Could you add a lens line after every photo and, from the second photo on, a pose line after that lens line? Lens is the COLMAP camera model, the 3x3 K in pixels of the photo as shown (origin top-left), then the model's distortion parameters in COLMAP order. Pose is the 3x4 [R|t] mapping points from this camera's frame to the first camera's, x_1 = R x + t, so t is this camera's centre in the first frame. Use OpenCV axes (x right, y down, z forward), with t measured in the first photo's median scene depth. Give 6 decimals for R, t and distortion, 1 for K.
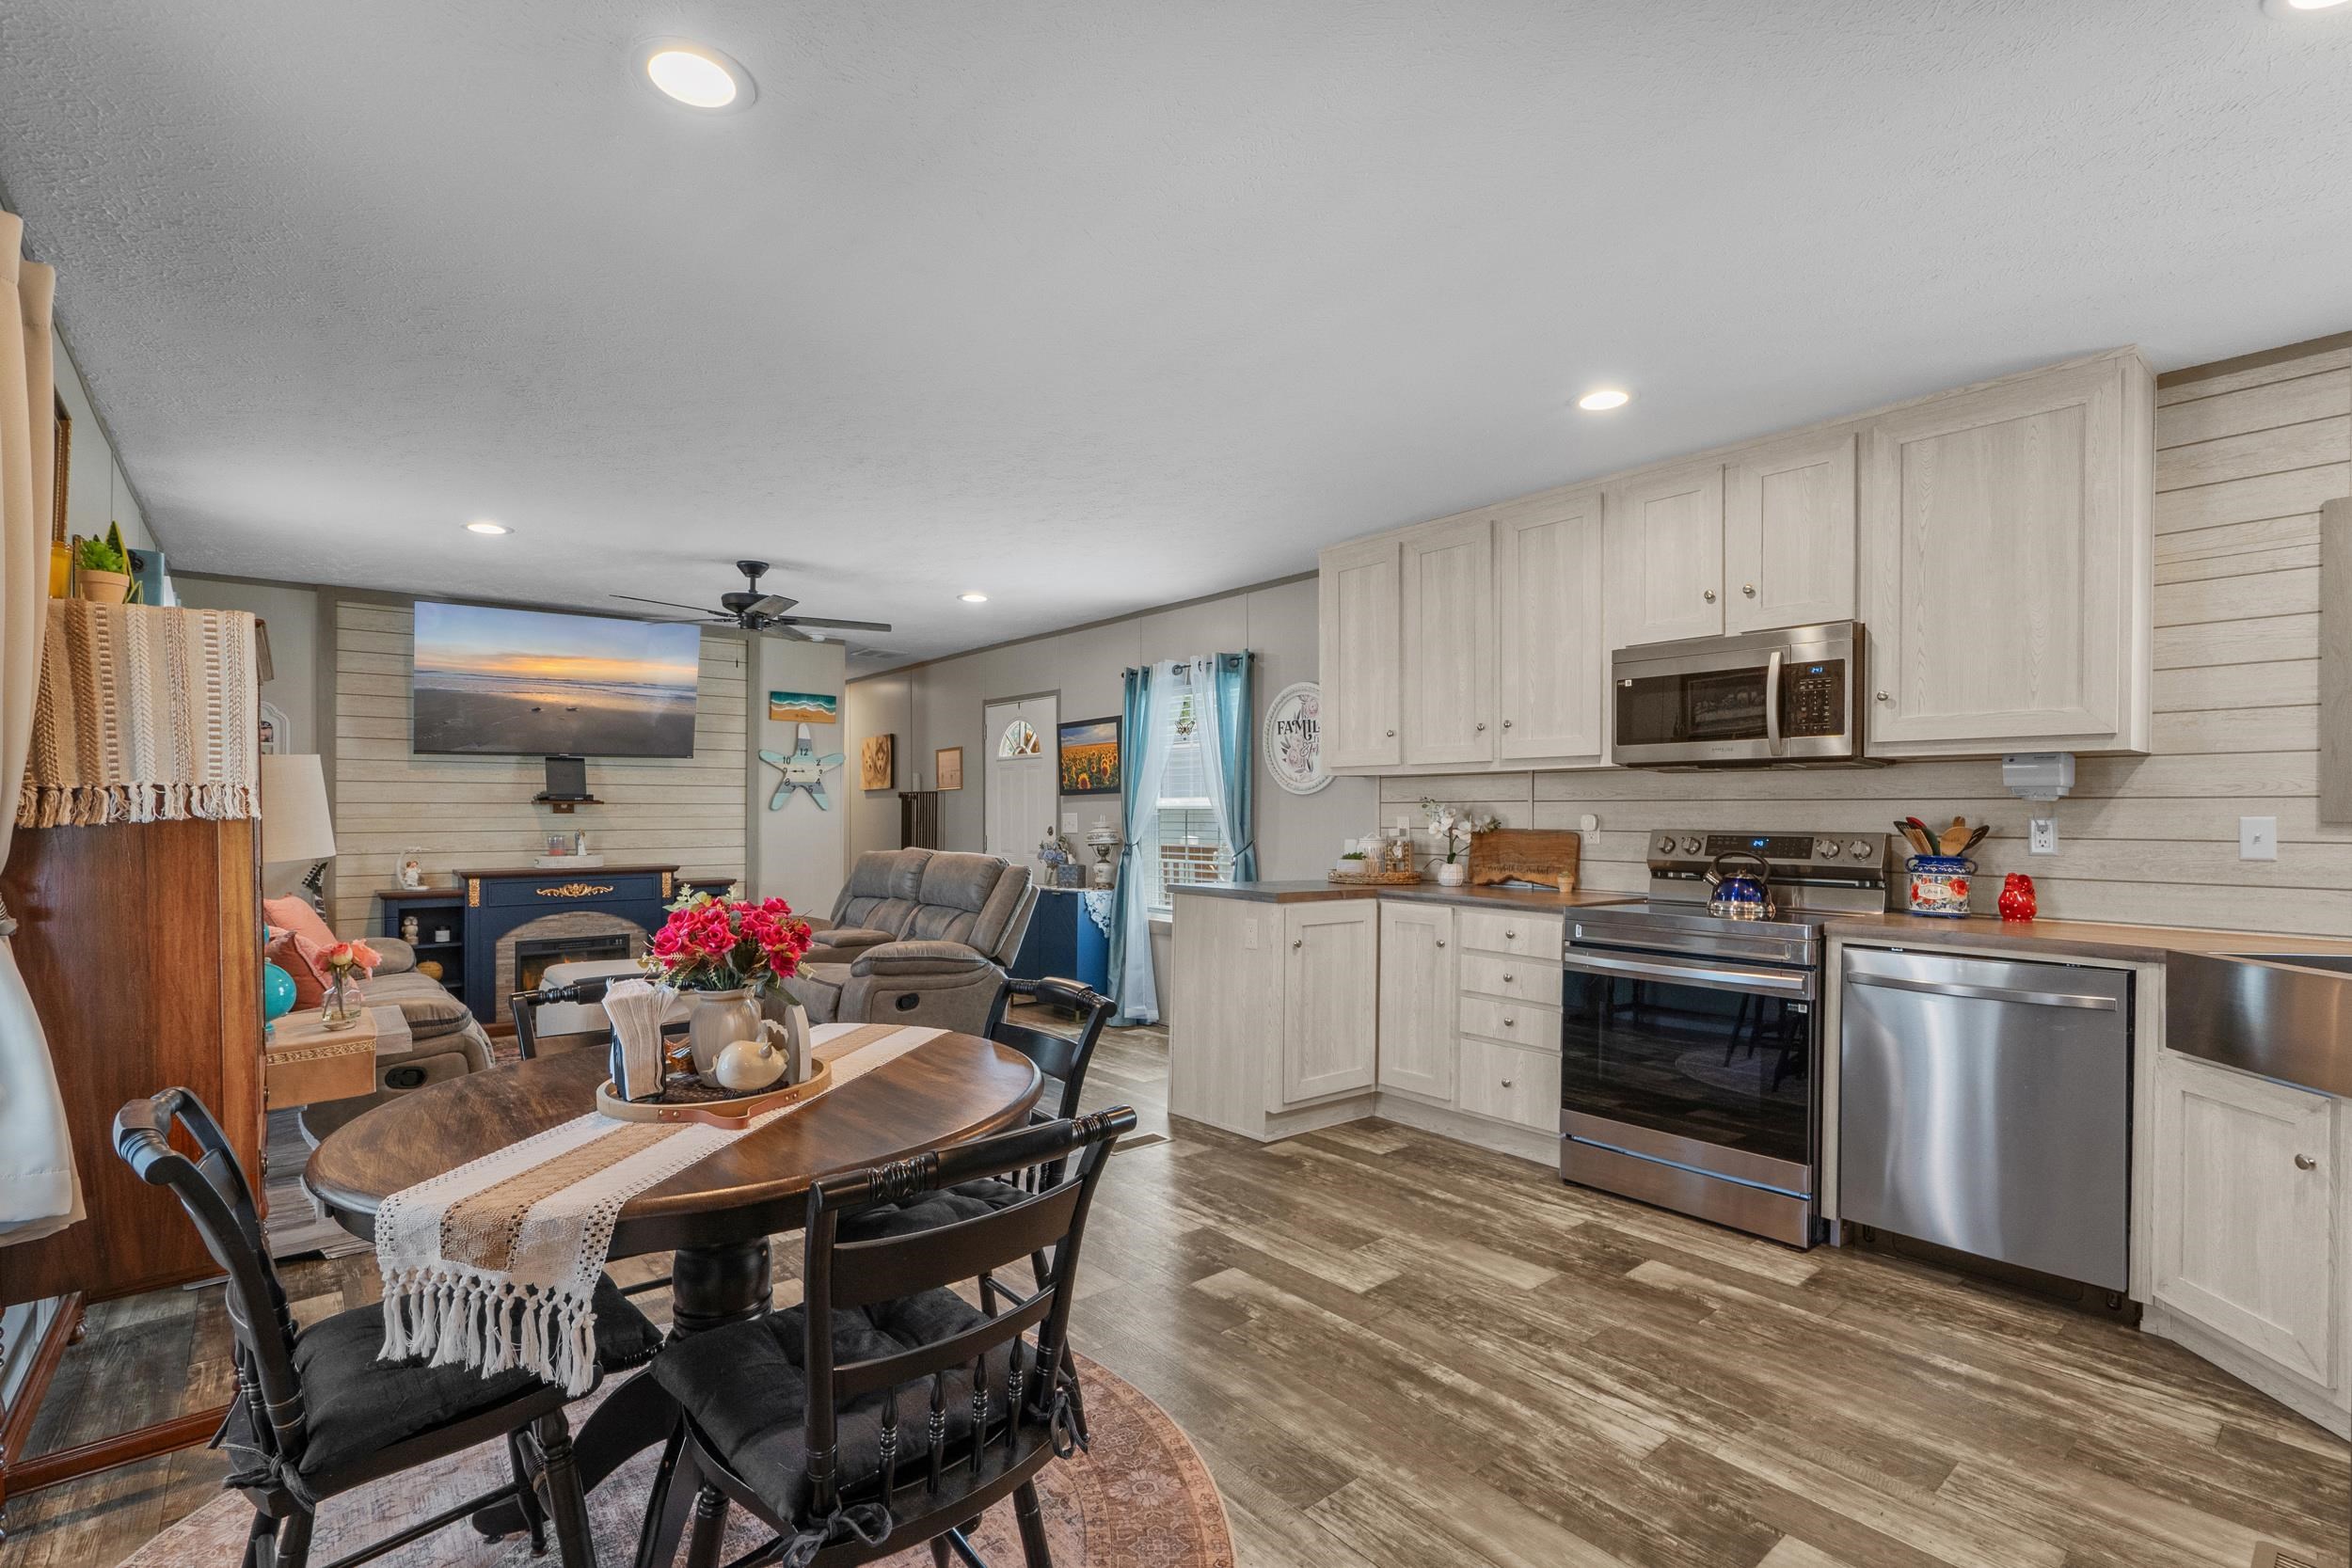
lens RADIAL K [[1102.4, 0, 1176.6], [0, 1102.4, 811.1], [0, 0, 1]] dist [-0.004830, 0.000323]
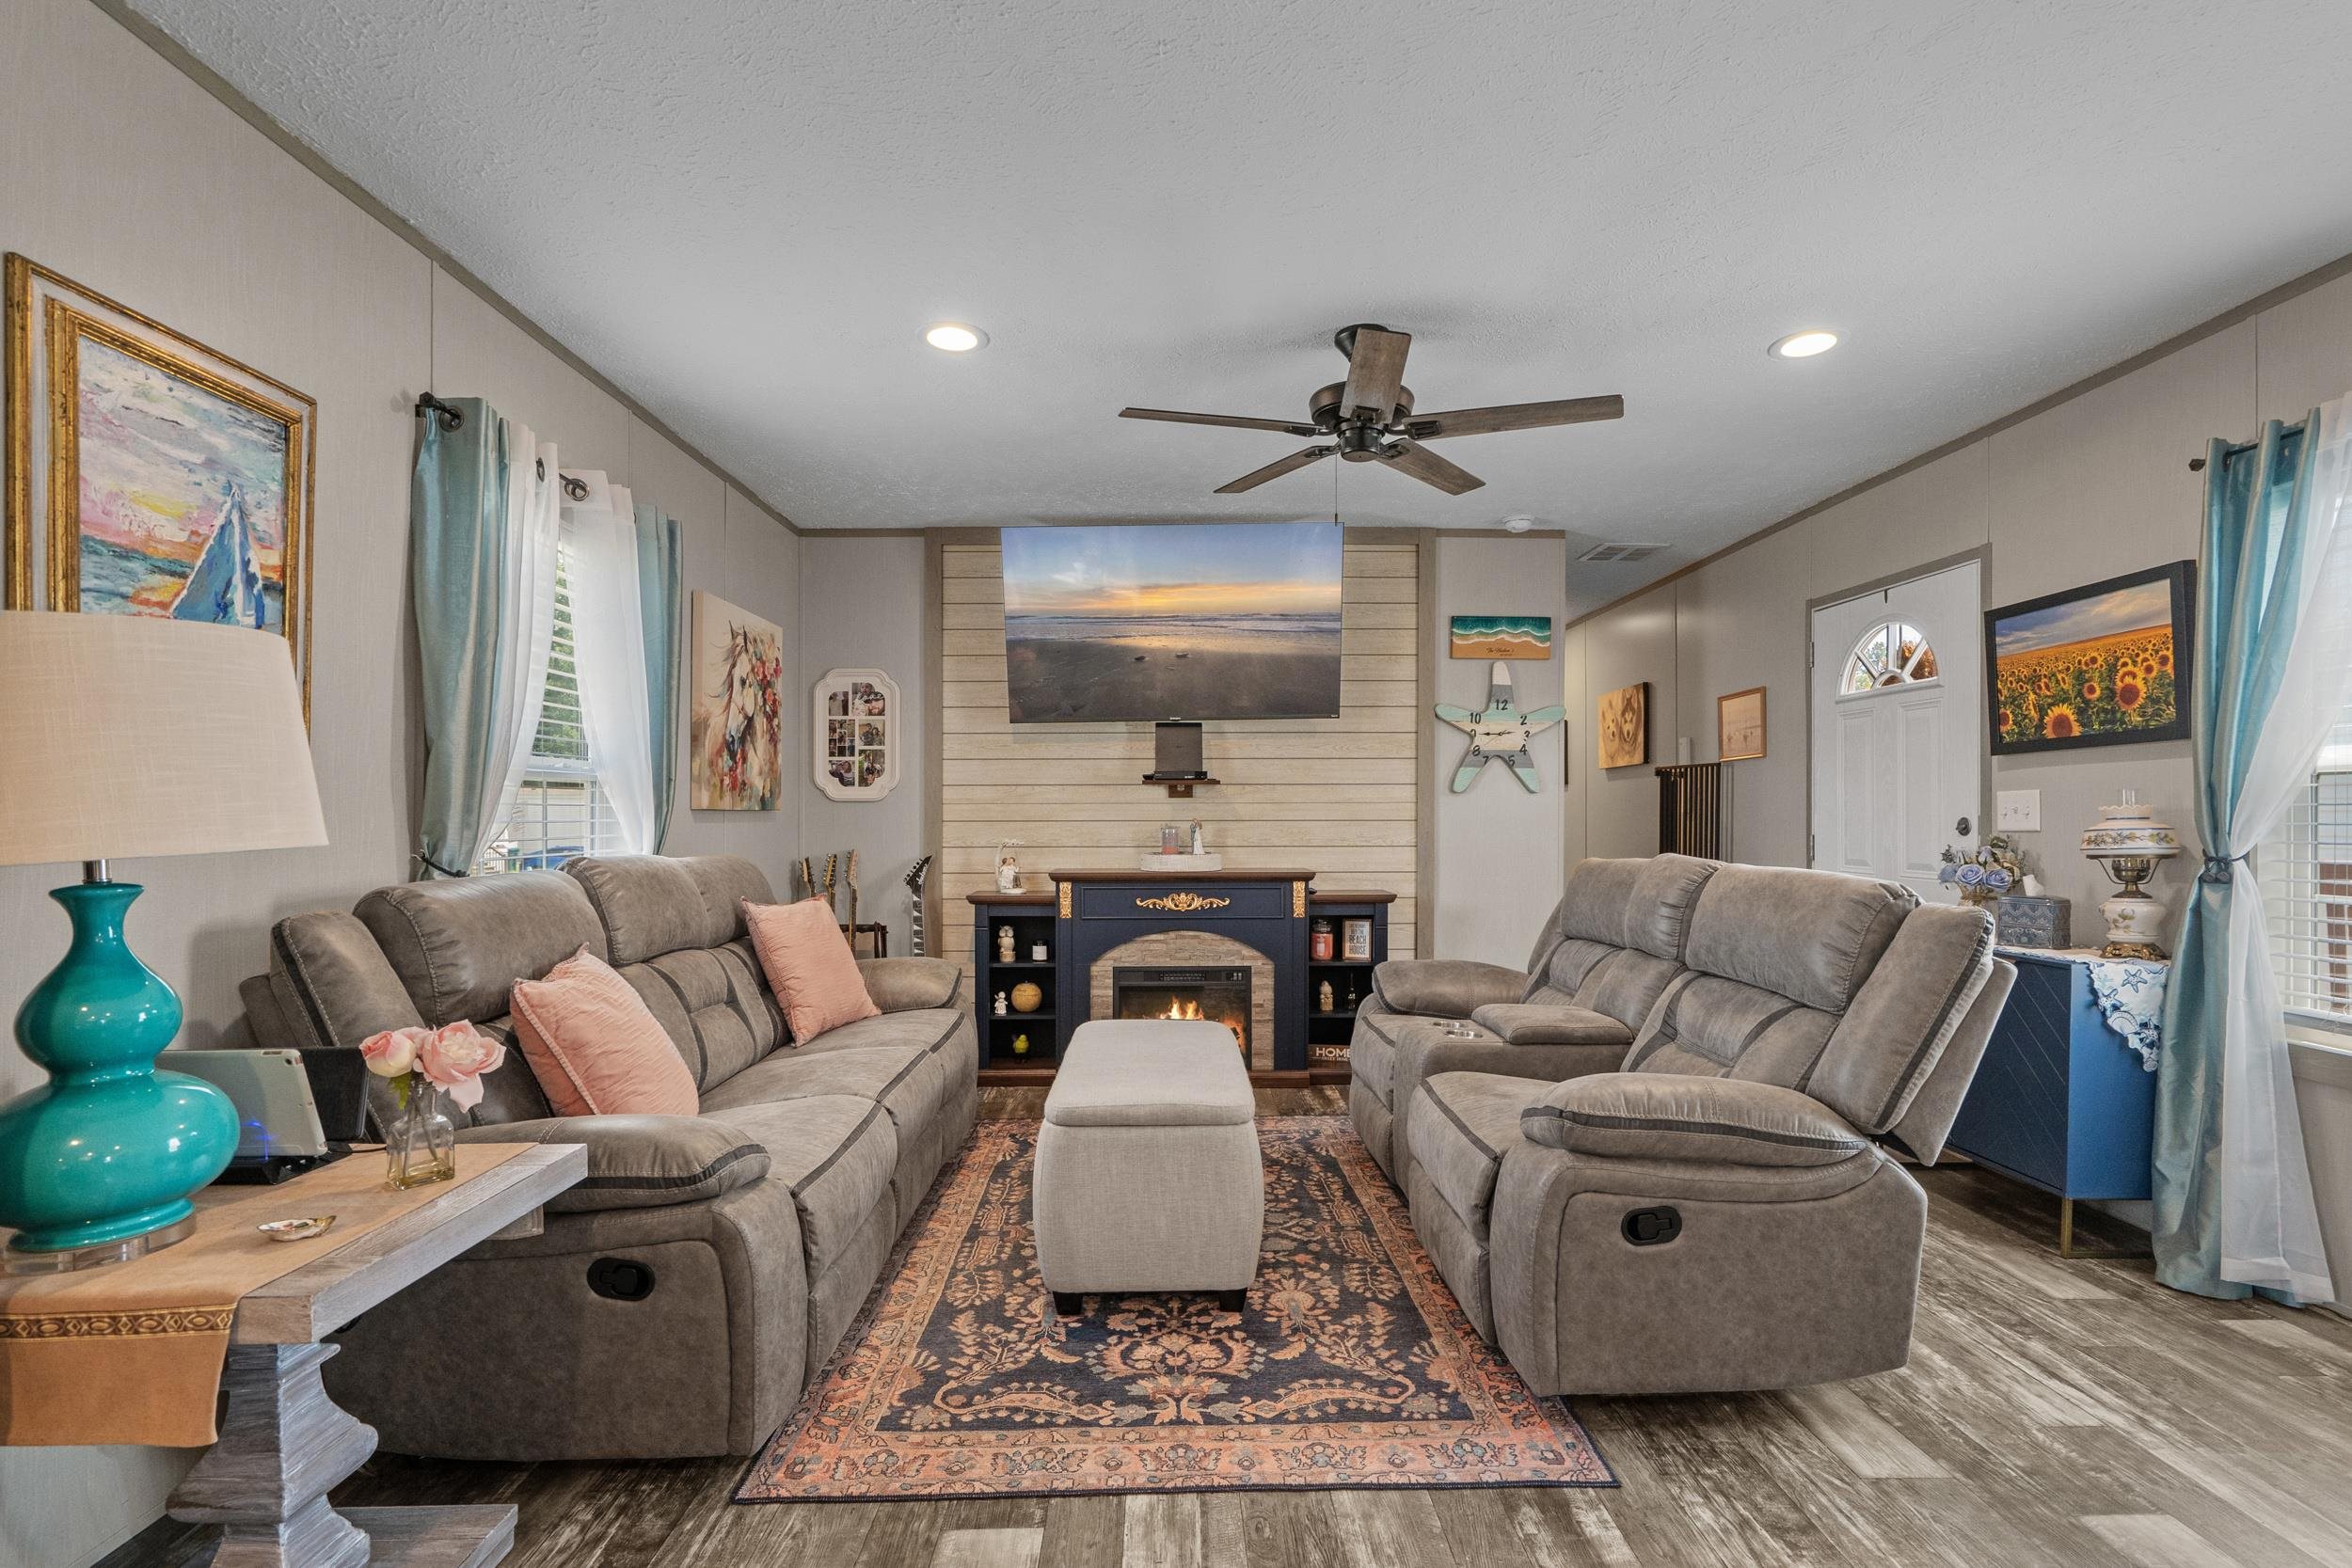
lens RADIAL K [[1102.4, 0, 1176.6], [0, 1102.4, 811.1], [0, 0, 1]] dist [-0.004830, 0.000323]
pose [[0.784766, -0.001639, -0.619790, -0.094101], [0.000641, 0.999998, -0.001833, 0.012677], [0.619792, 0.001041, 0.784766, 0.415826]]
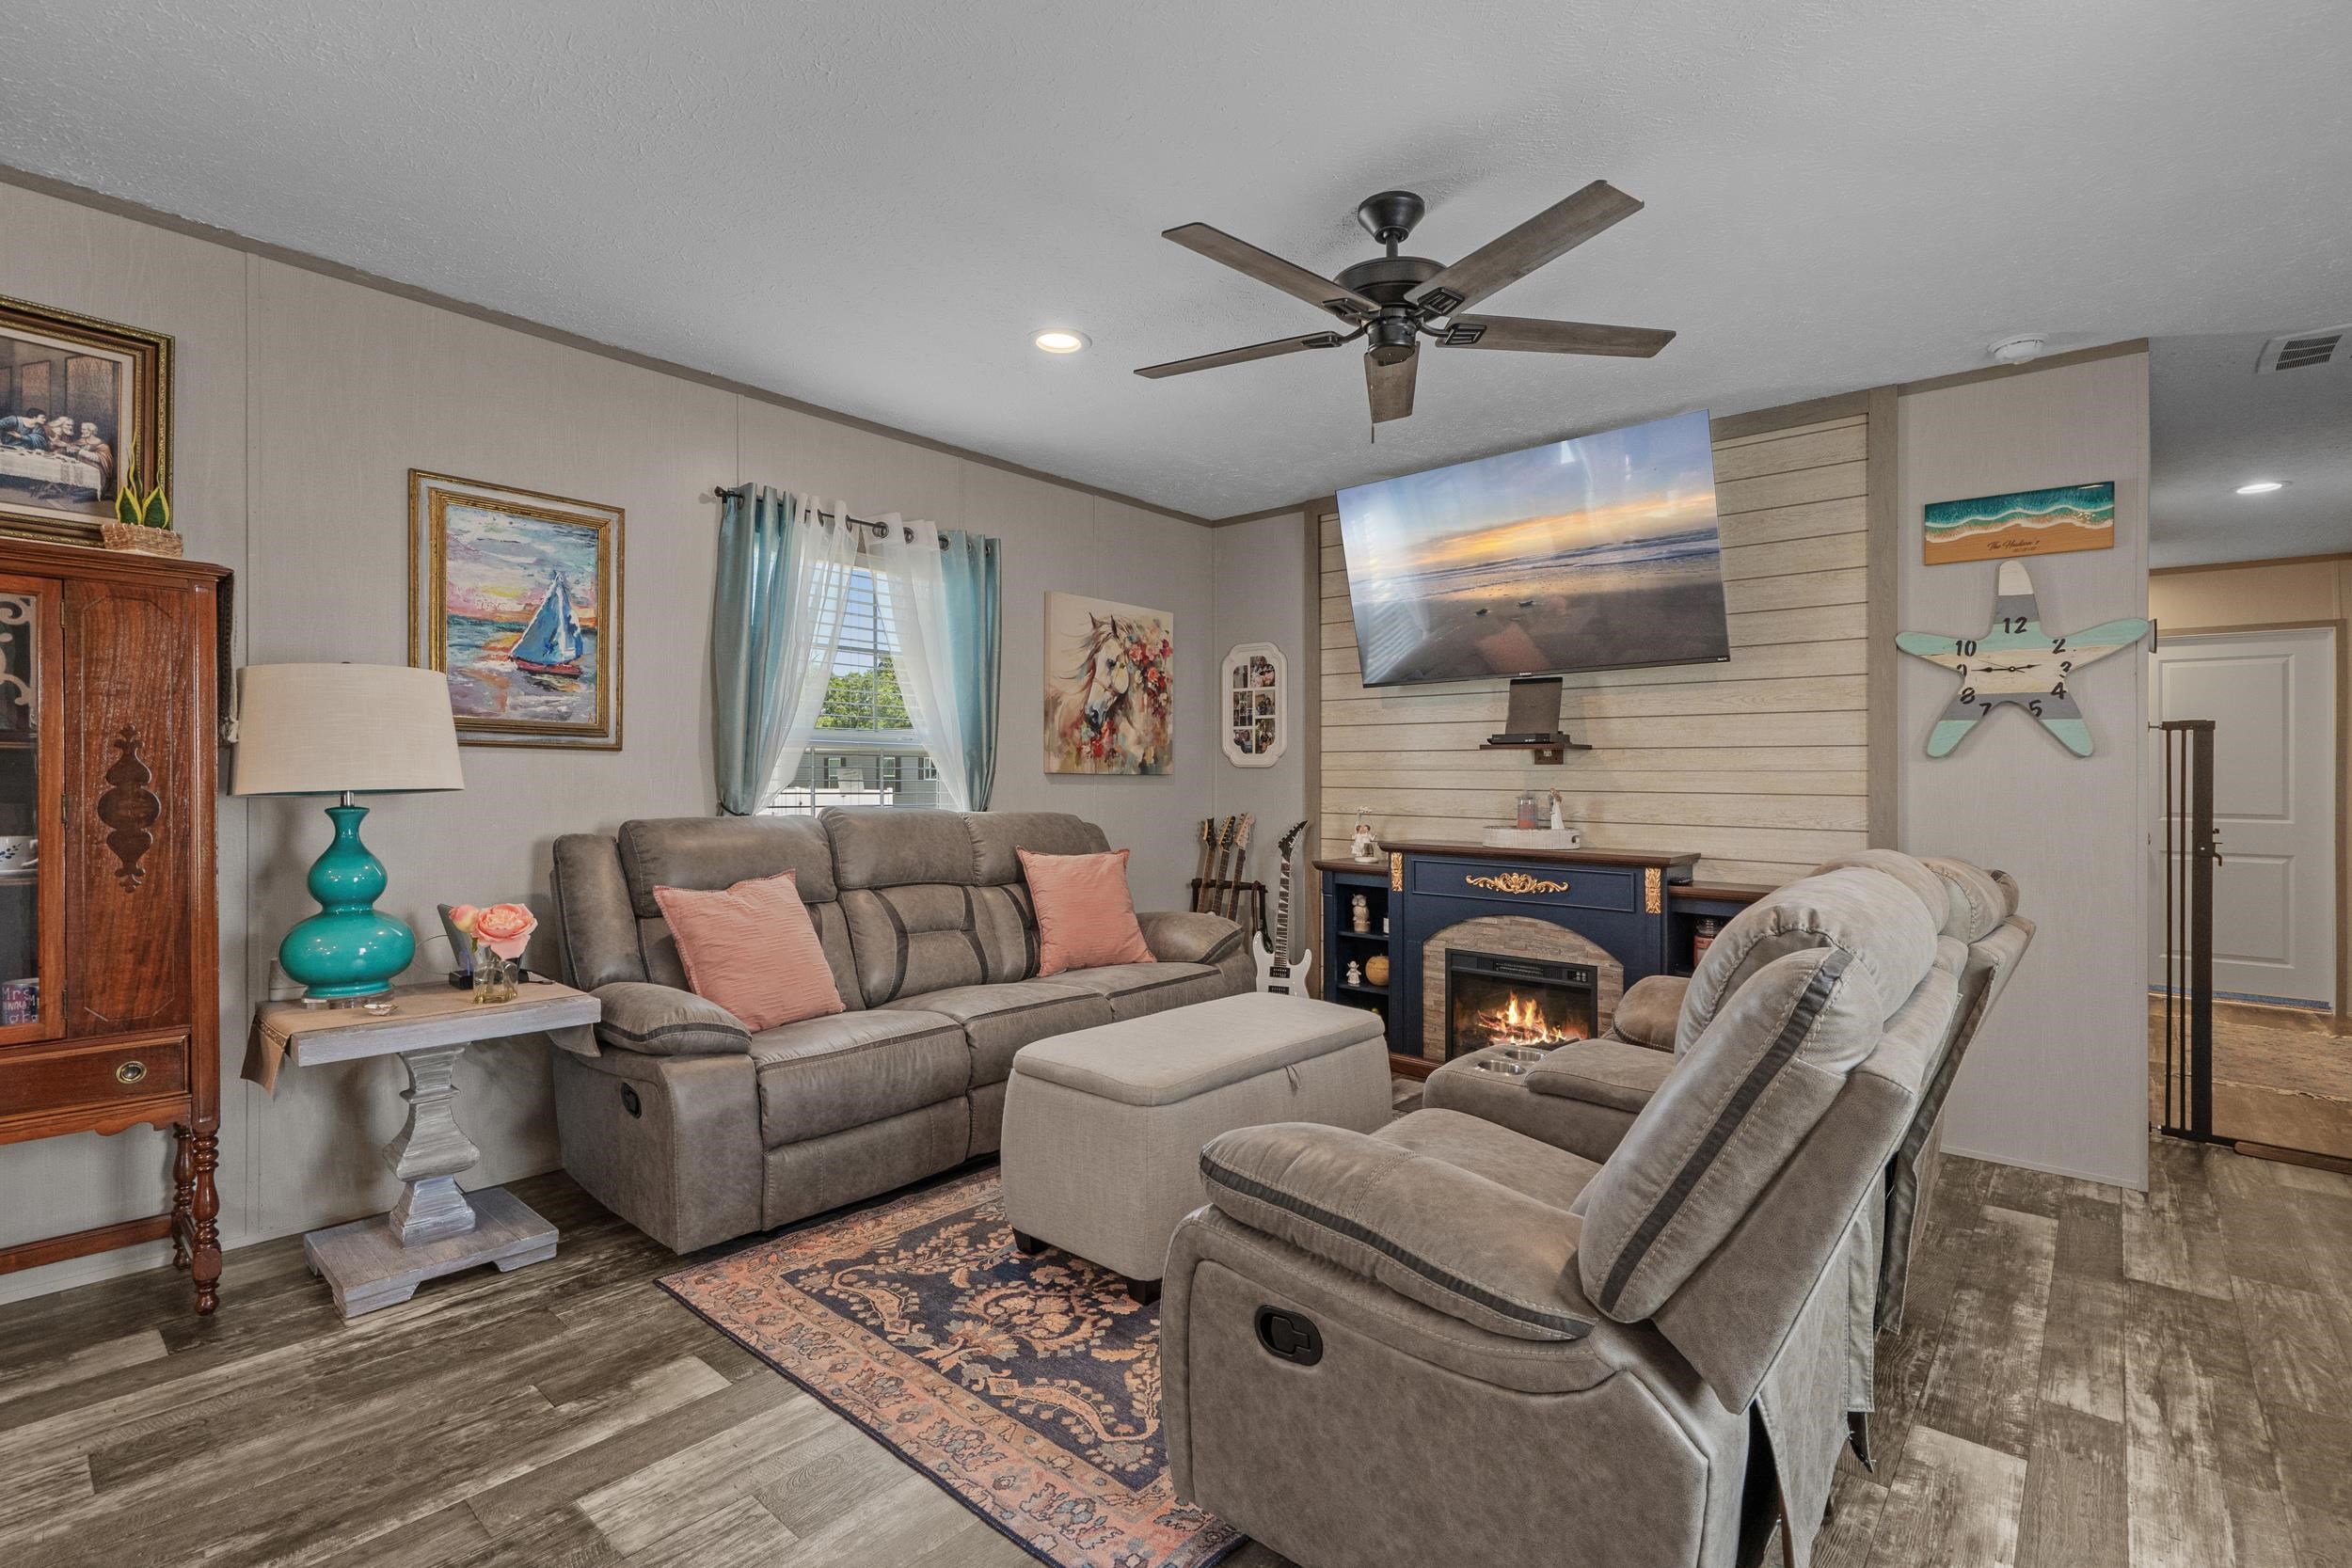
lens RADIAL K [[1074.7, 0, 1139.8], [0, 1074.7, 773.4], [0, 0, 1]] dist [-0.009297, -0.000228]
pose [[0.153204, -0.002056, -0.988193, 0.035639], [-0.010942, 0.999933, -0.003777, 0.012734], [0.988134, 0.011392, 0.153171, 0.676495]]
